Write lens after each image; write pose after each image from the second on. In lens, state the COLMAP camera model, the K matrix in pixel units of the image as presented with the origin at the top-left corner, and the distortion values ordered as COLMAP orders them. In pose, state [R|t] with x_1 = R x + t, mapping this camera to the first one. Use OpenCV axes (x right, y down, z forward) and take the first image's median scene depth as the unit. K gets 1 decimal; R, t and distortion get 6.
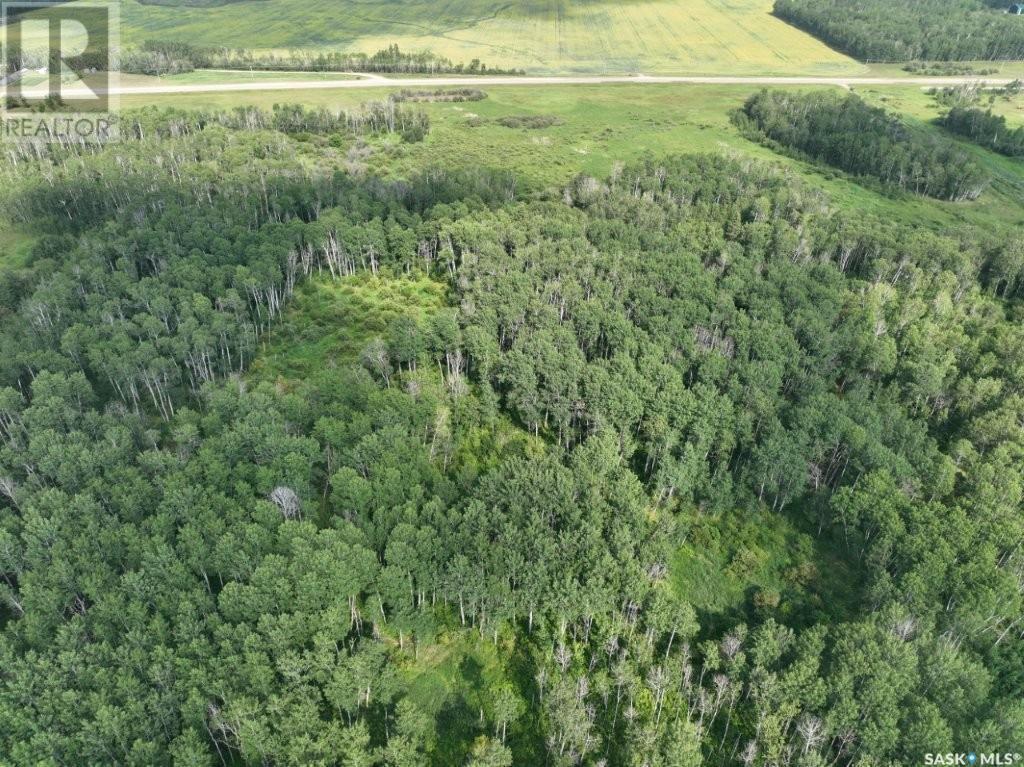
lens RADIAL K [[724.3, 0, 514.5], [0, 724.3, 381.1], [0, 0, 1]] dist [-0.005620, 0.029836]
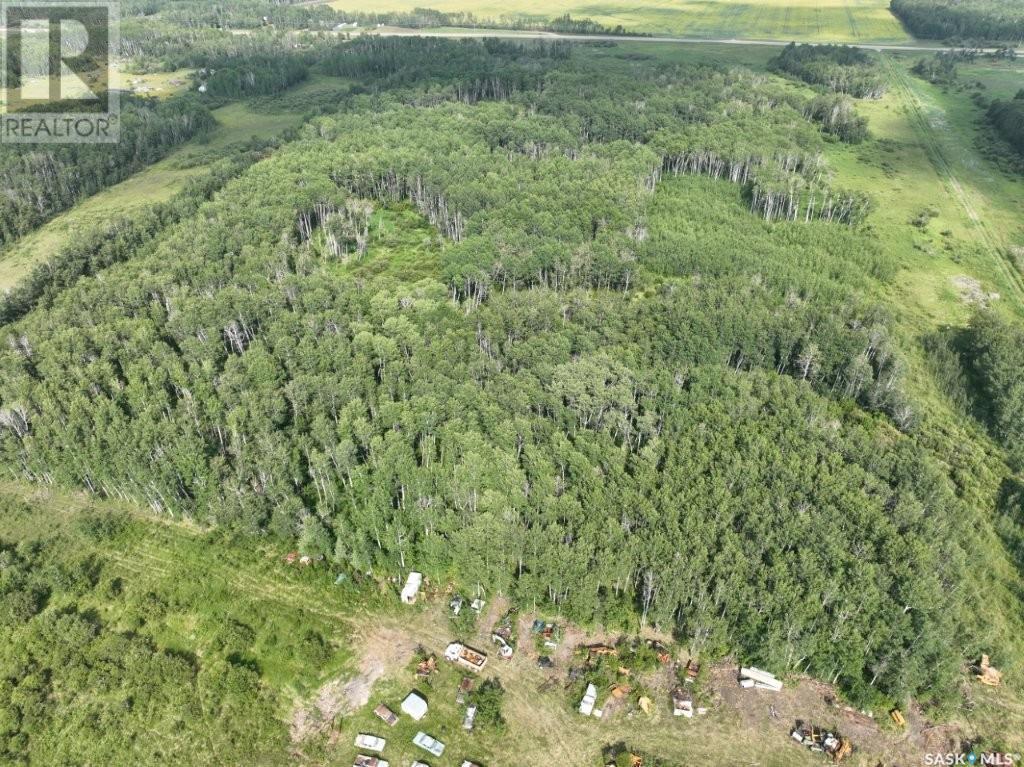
lens RADIAL K [[724.3, 0, 514.5], [0, 724.3, 381.1], [0, 0, 1]] dist [-0.005620, 0.029836]
pose [[0.961183, 0.147262, -0.233325, 0.243227], [-0.150962, 0.988537, 0.002019, 0.384090], [0.230948, 0.033282, 0.972397, -0.588459]]
